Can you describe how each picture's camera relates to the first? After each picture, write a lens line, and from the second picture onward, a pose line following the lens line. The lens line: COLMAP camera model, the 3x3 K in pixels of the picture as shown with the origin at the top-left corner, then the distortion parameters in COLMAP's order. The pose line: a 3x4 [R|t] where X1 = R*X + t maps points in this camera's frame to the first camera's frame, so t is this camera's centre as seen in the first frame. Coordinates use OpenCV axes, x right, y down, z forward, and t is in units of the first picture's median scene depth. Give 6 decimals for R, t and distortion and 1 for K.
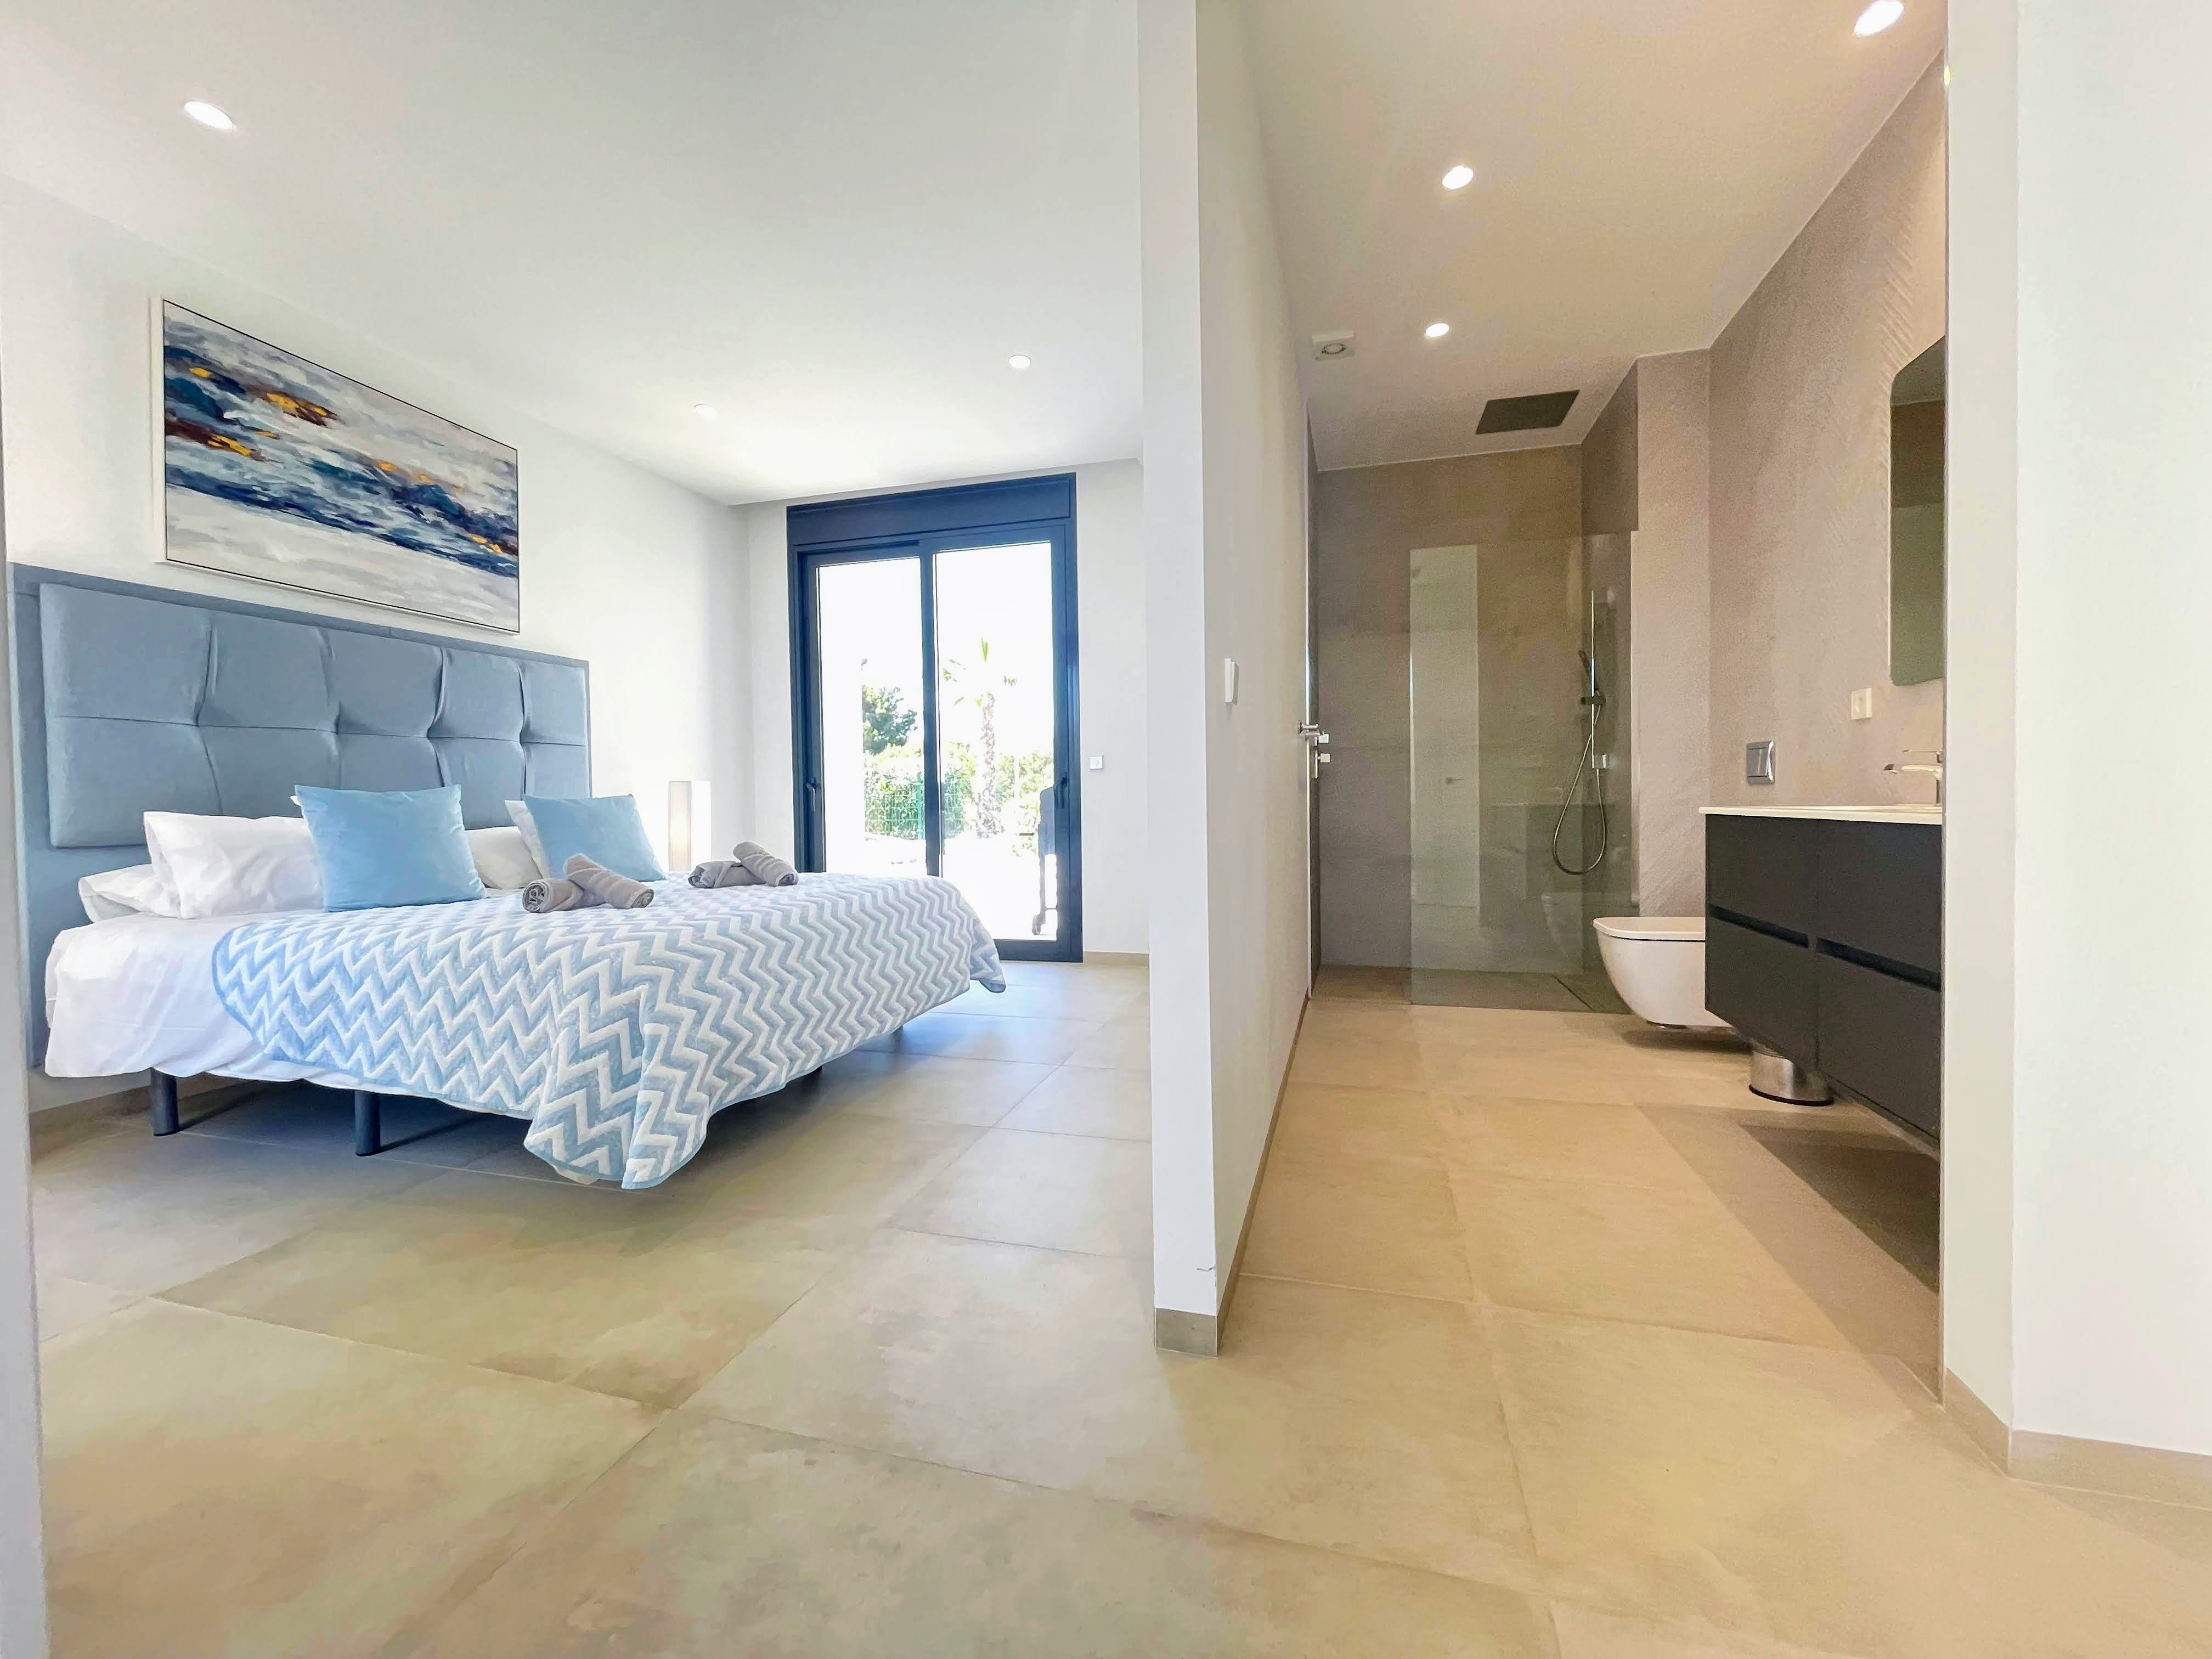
lens RADIAL K [[890.4, 0, 1107.8], [0, 890.4, 824.1], [0, 0, 1]] dist [-0.000681, 0.000916]
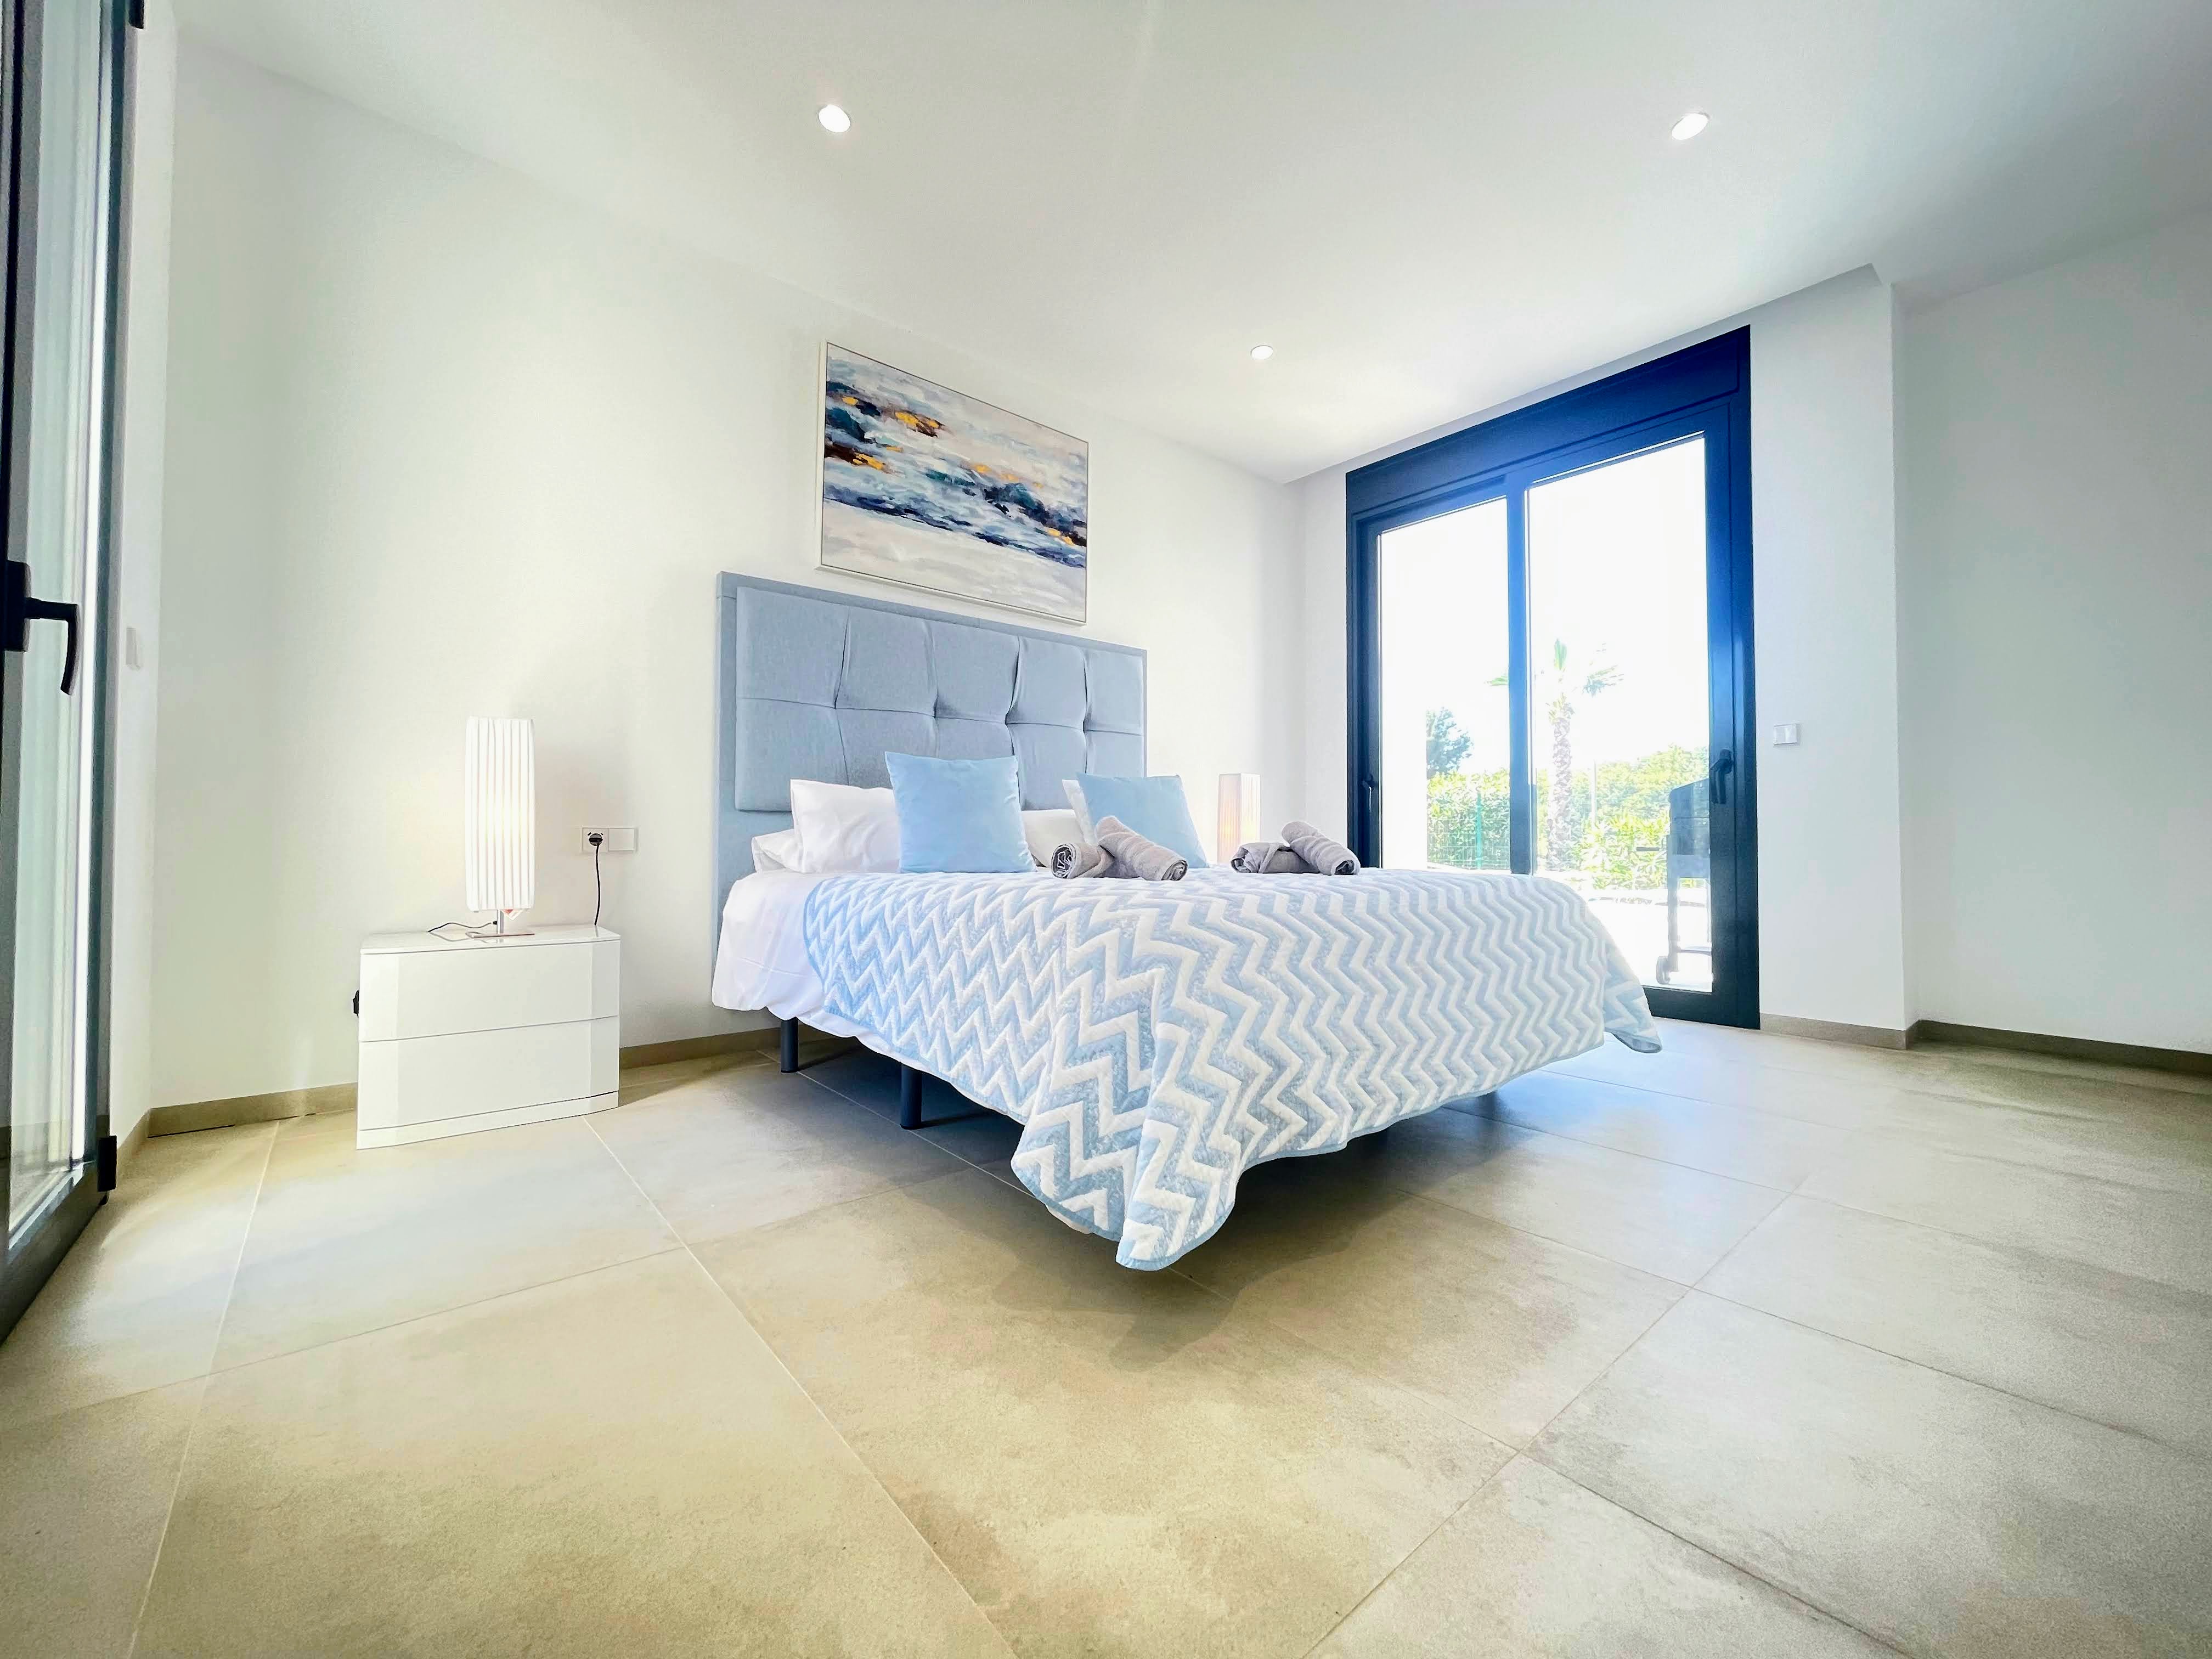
lens RADIAL K [[890.4, 0, 1105.7], [0, 890.4, 821.1], [0, 0, 1]] dist [-0.000681, 0.000916]
pose [[0.828249, 0.000766, -0.560360, -0.106305], [-0.026662, 0.998920, -0.038044, 0.061398], [0.559725, 0.046450, 0.827375, 0.256751]]
